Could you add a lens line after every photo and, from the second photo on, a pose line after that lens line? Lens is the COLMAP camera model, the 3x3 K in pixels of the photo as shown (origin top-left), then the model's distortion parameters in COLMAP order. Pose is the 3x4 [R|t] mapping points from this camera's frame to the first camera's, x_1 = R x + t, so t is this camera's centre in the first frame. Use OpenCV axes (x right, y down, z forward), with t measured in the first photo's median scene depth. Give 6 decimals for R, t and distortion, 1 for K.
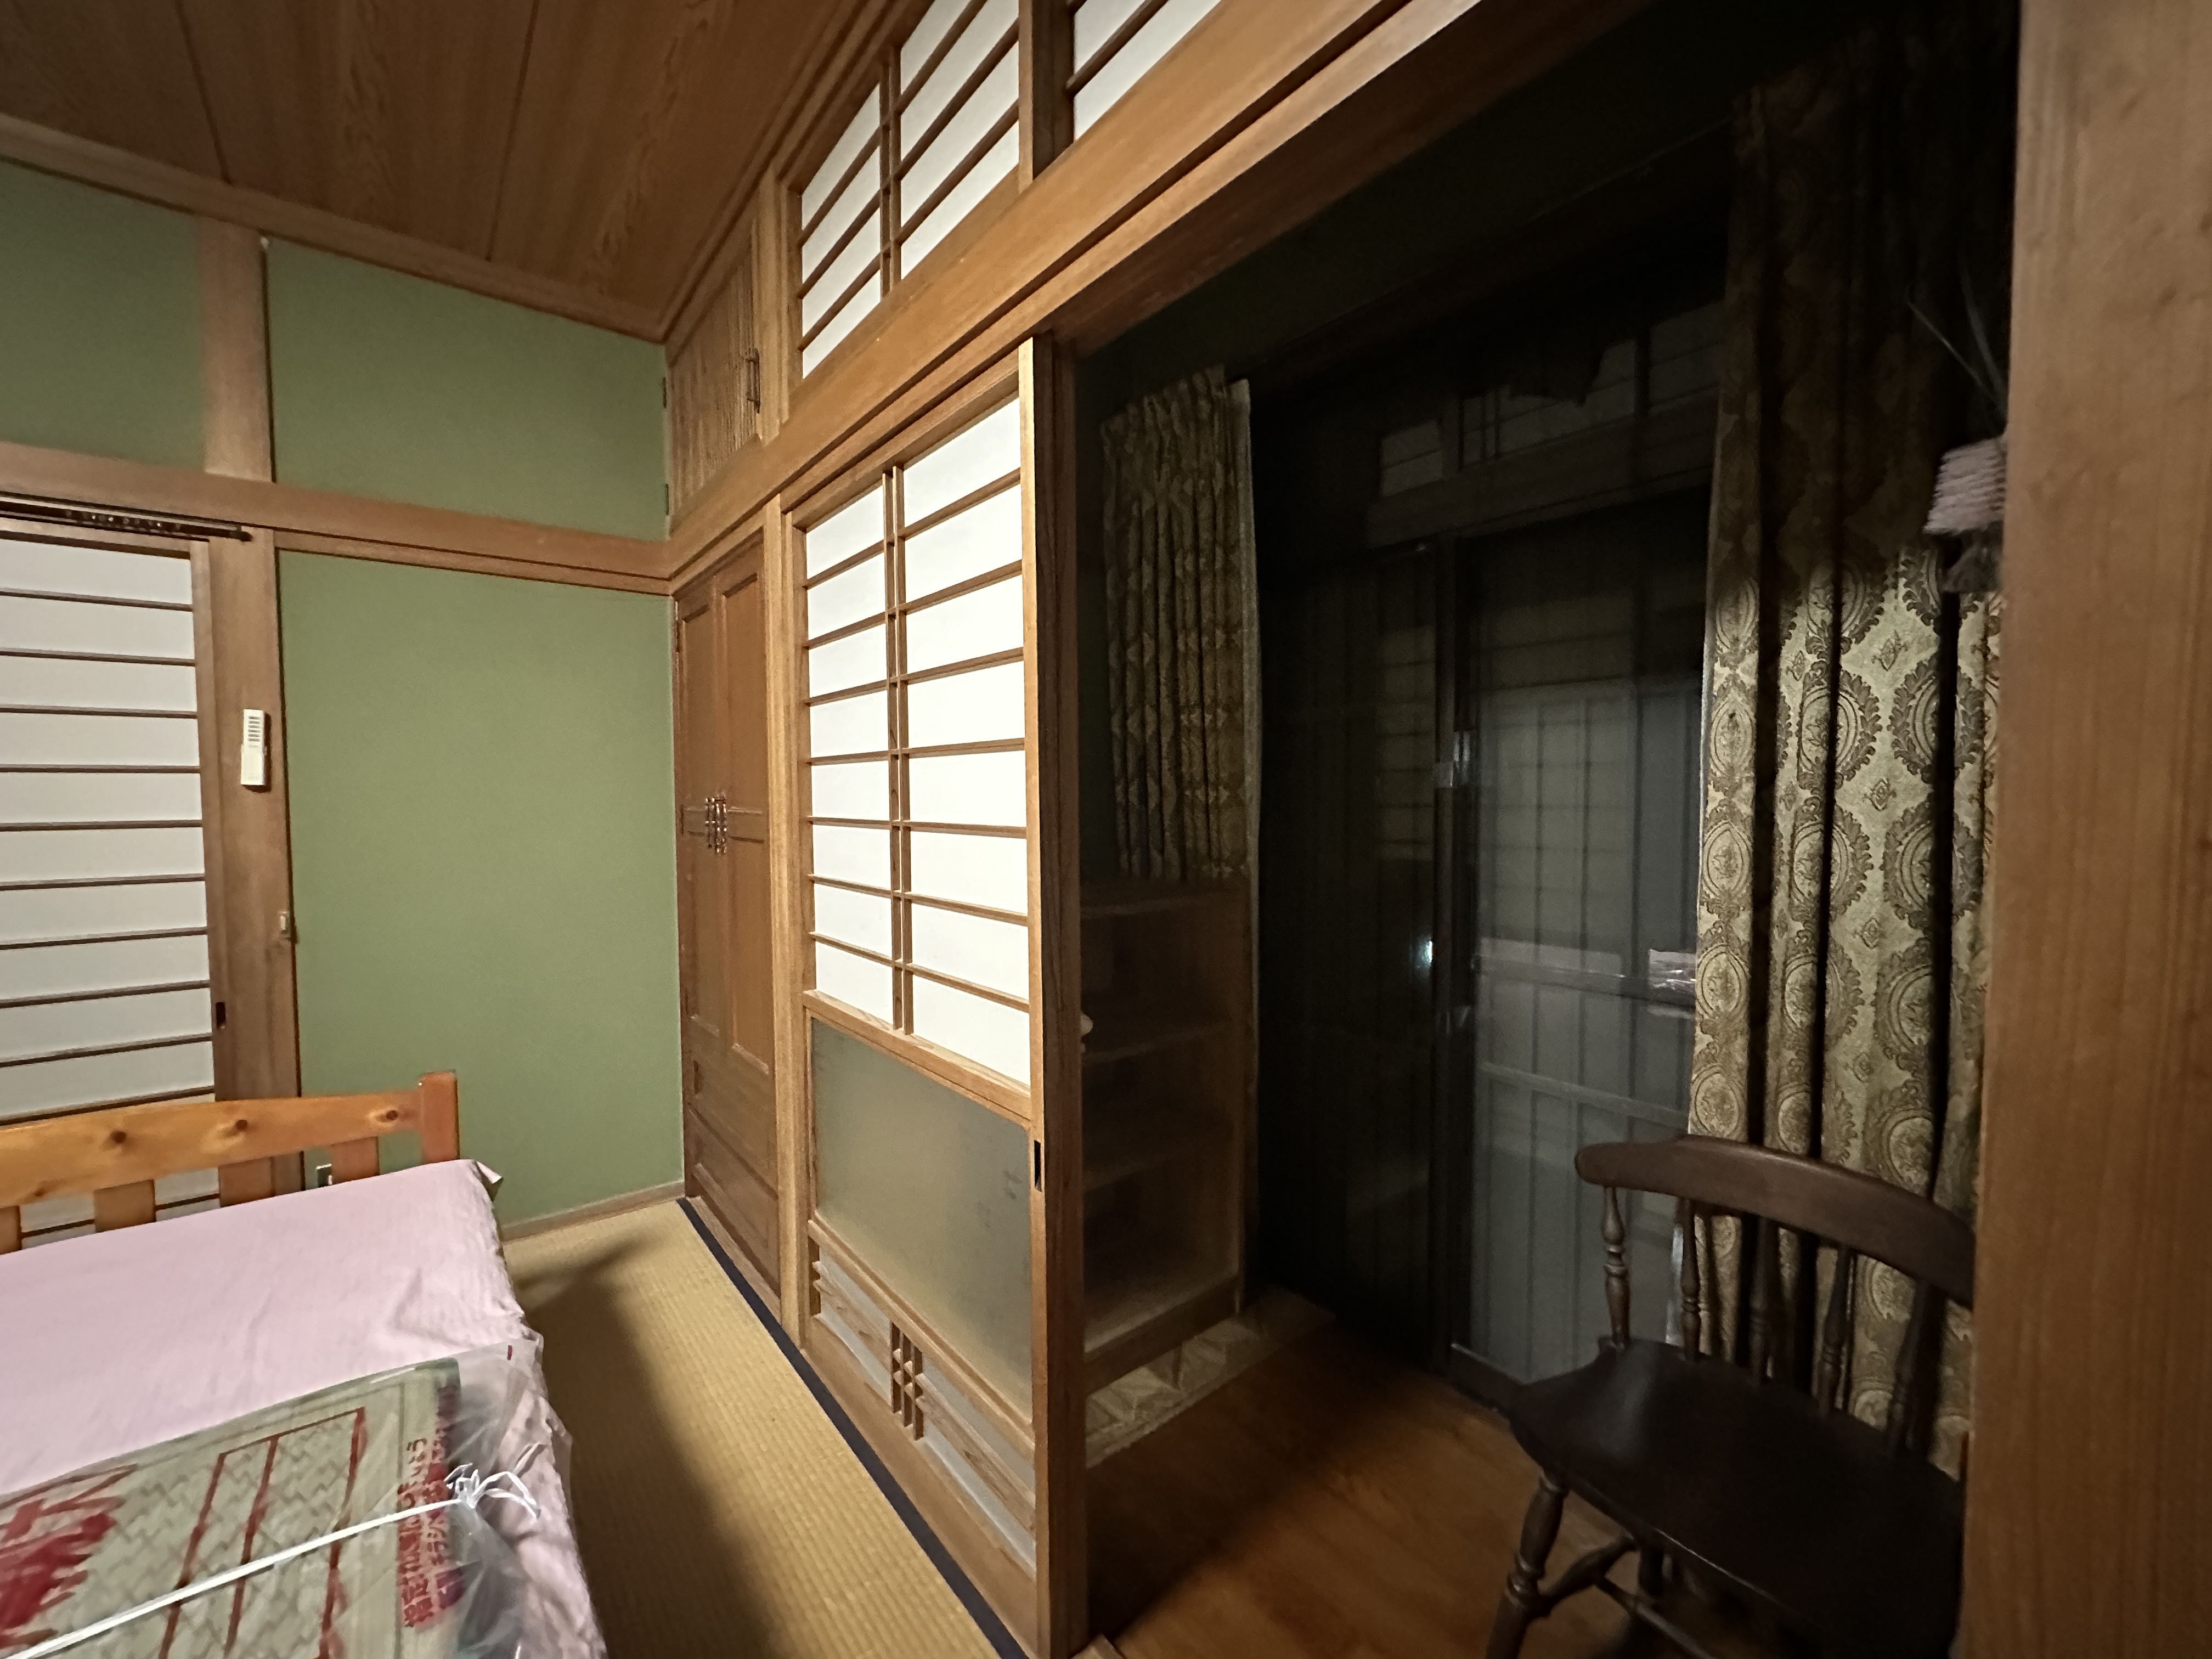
lens RADIAL K [[880.9, 0, 1106.0], [0, 880.9, 829.5], [0, 0, 1]] dist [0.000797, -0.000299]
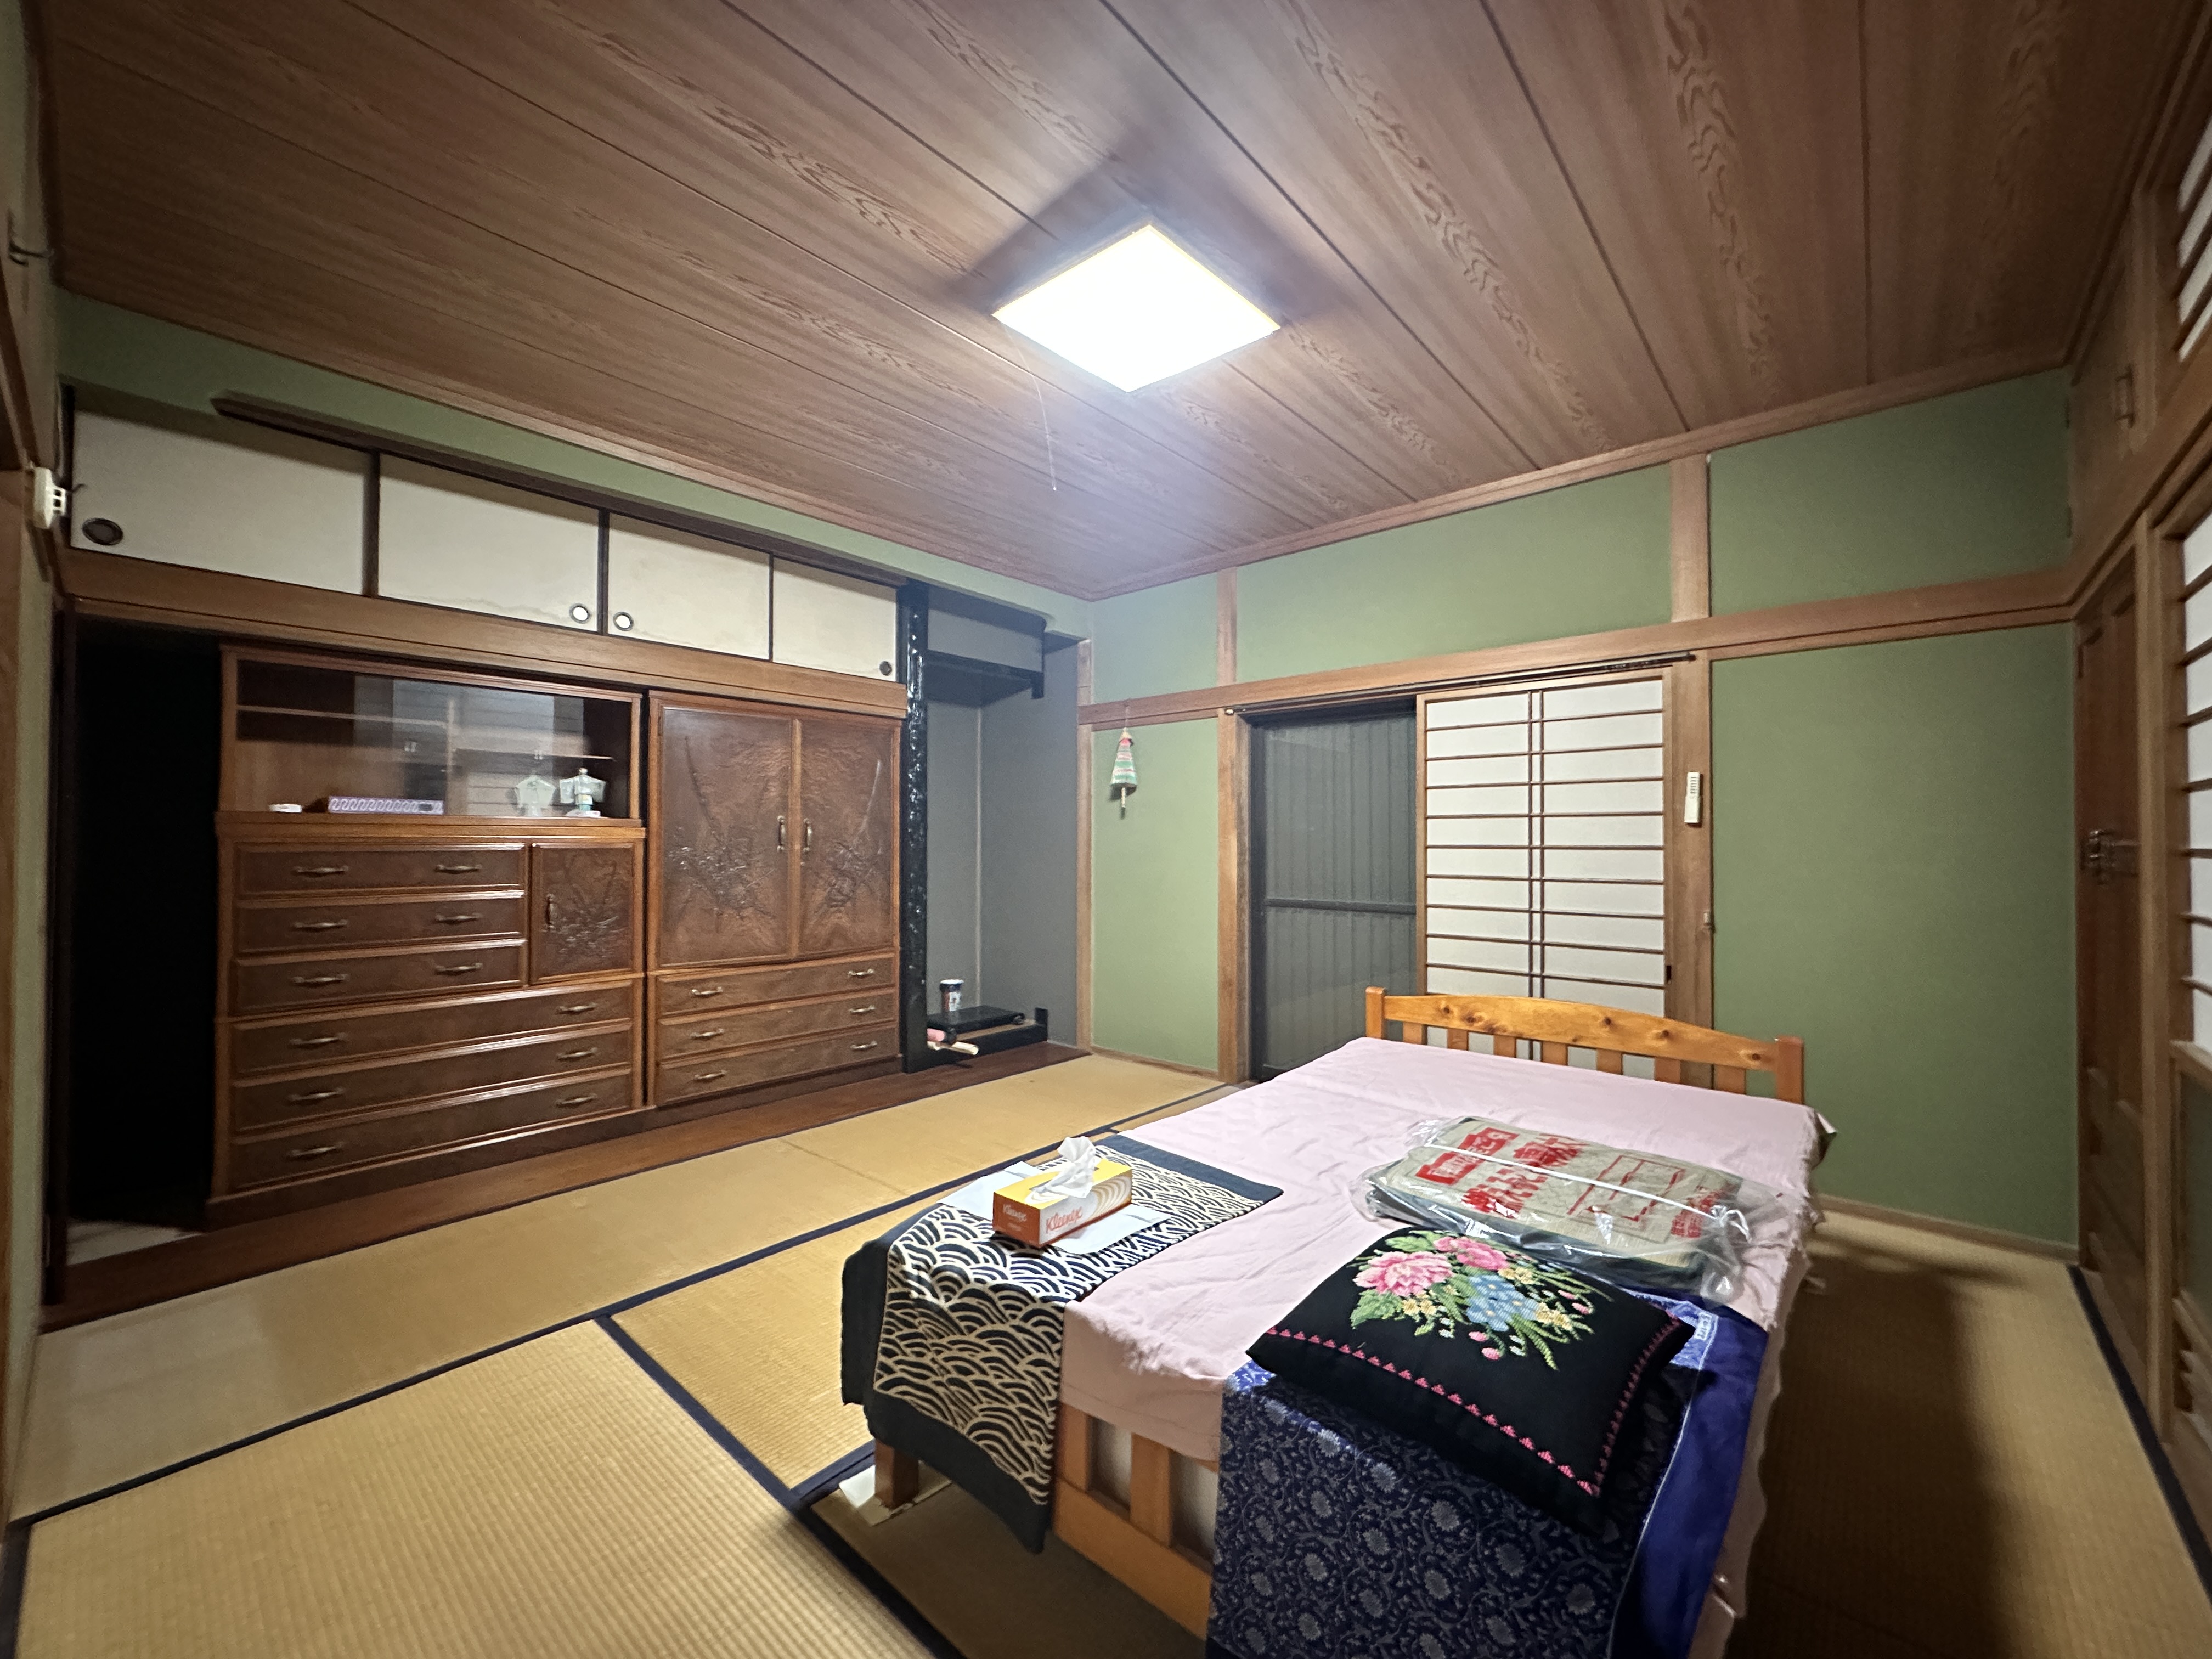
lens RADIAL K [[881.3, 0, 1106.0], [0, 881.3, 829.5], [0, 0, 1]] dist [-0.003110, -0.000576]
pose [[0.166242, -0.004915, -0.986073, 0.355749], [-0.044221, 0.998944, -0.012435, 0.025027], [0.985093, 0.045672, 0.165849, -0.235843]]
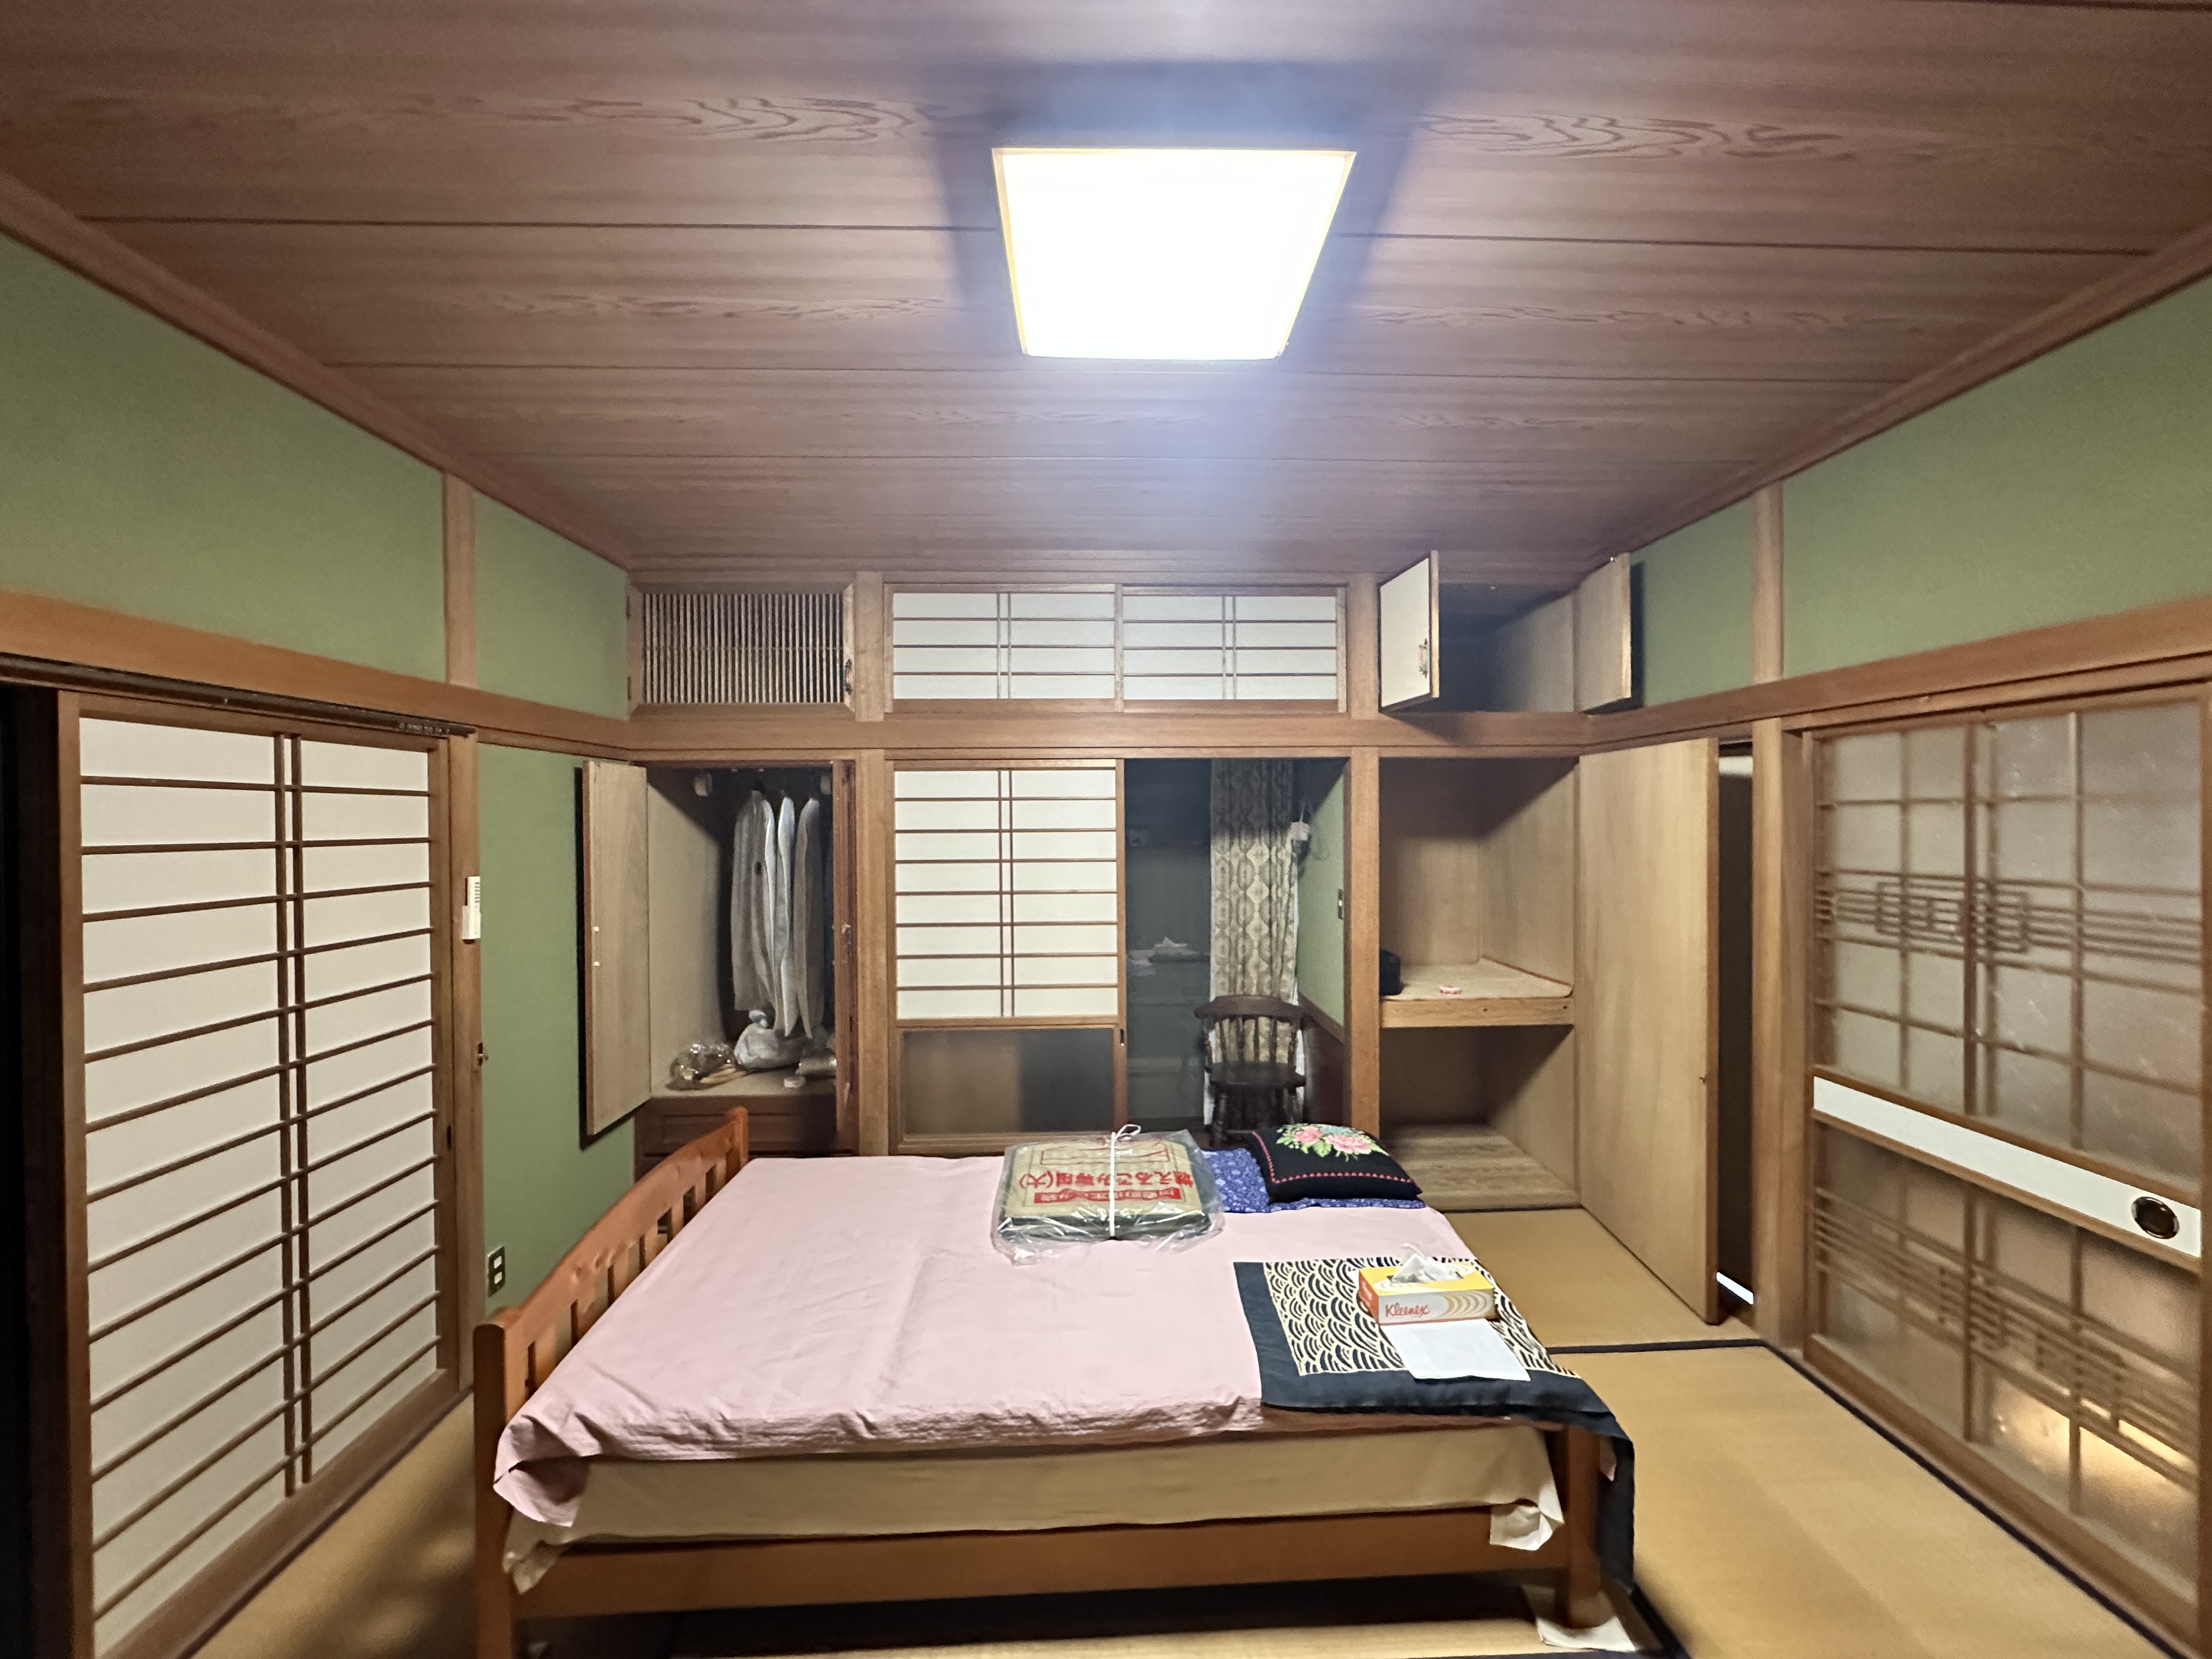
lens RADIAL K [[897.6, 0, 1129.8], [0, 897.6, 830.1], [0, 0, 1]] dist [-0.000591, -0.000118]
pose [[0.586323, -0.007942, 0.810038, -1.464855], [0.040496, 0.998989, -0.019517, -0.142045], [-0.809064, 0.044247, 0.586052, -0.461549]]
